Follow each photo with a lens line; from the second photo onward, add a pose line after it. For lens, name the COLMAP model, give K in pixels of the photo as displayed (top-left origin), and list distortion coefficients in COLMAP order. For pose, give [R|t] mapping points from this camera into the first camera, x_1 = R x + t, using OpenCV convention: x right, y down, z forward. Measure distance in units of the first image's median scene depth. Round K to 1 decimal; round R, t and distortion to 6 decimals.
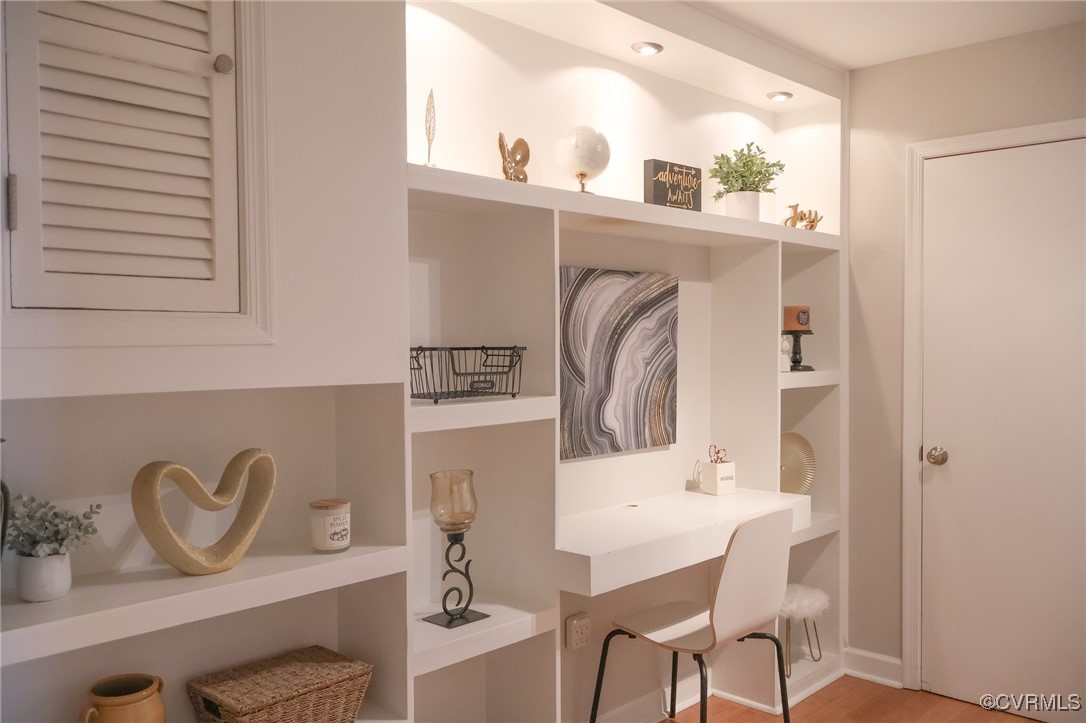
lens RADIAL K [[909.9, 0, 536.9], [0, 909.9, 366.9], [0, 0, 1]] dist [0.006320, 0.000706]
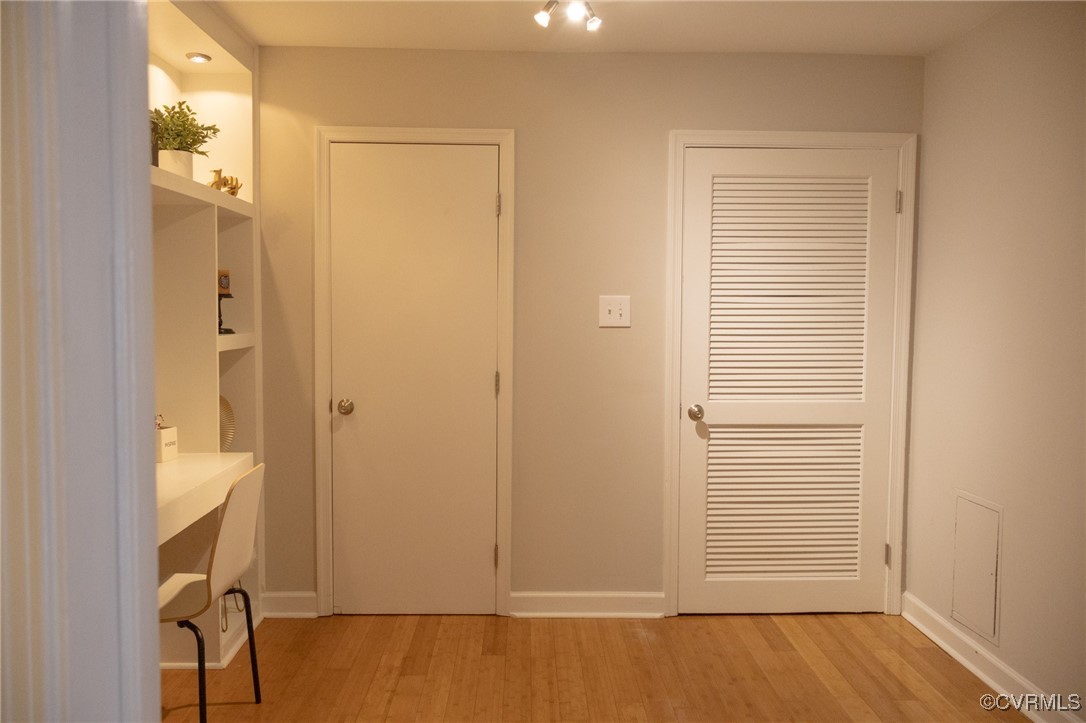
lens RADIAL K [[909.9, 0, 542.9], [0, 909.9, 362.9], [0, 0, 1]] dist [0.006320, 0.000706]
pose [[0.703015, -0.035036, 0.710311, -0.204983], [0.011448, 0.999214, 0.037955, 0.002750], [-0.711083, -0.018551, 0.702864, 0.028760]]
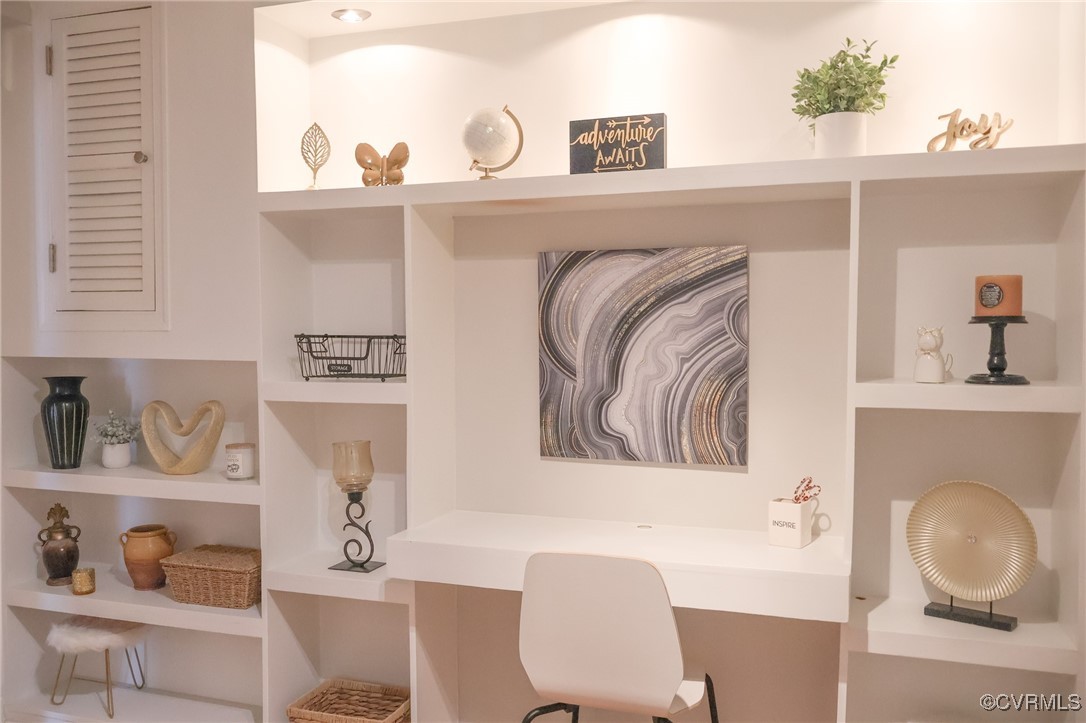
lens RADIAL K [[909.9, 0, 541.8], [0, 909.9, 362.9], [0, 0, 1]] dist [0.006320, 0.000706]
pose [[0.422434, 0.038012, -0.905596, 0.784463], [-0.030525, 0.999150, 0.027700, -0.018895], [0.905880, 0.015942, 0.423235, 0.528125]]
